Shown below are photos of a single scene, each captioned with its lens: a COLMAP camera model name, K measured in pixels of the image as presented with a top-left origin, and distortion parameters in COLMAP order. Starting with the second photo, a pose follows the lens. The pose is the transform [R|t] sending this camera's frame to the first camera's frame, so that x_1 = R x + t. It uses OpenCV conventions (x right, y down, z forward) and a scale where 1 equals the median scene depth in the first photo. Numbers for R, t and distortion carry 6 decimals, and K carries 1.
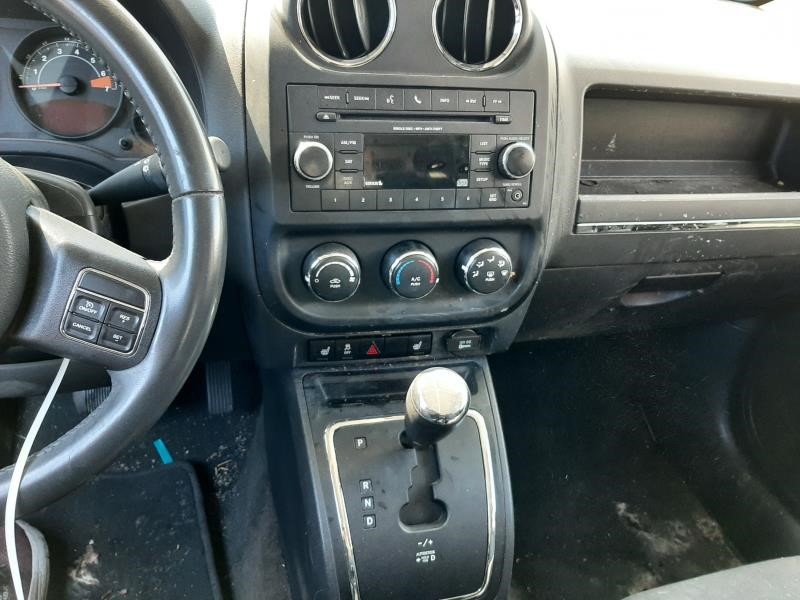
lens RADIAL K [[625.1, 0, 400.0], [0, 625.1, 300.0], [0, 0, 1]] dist [0.107226, -0.165919]
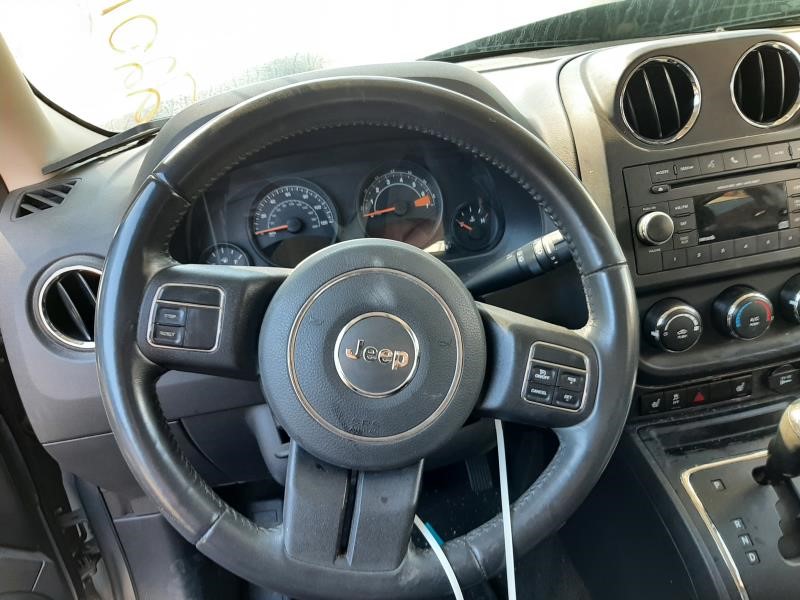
lens RADIAL K [[646.4, 0, 400.0], [0, 646.4, 300.0], [0, 0, 1]] dist [-0.008875, -0.014451]
pose [[0.974774, -0.161430, -0.154128, -0.391671], [0.139390, 0.979640, -0.144486, 0.008600], [0.174314, 0.119357, 0.977429, -0.183130]]
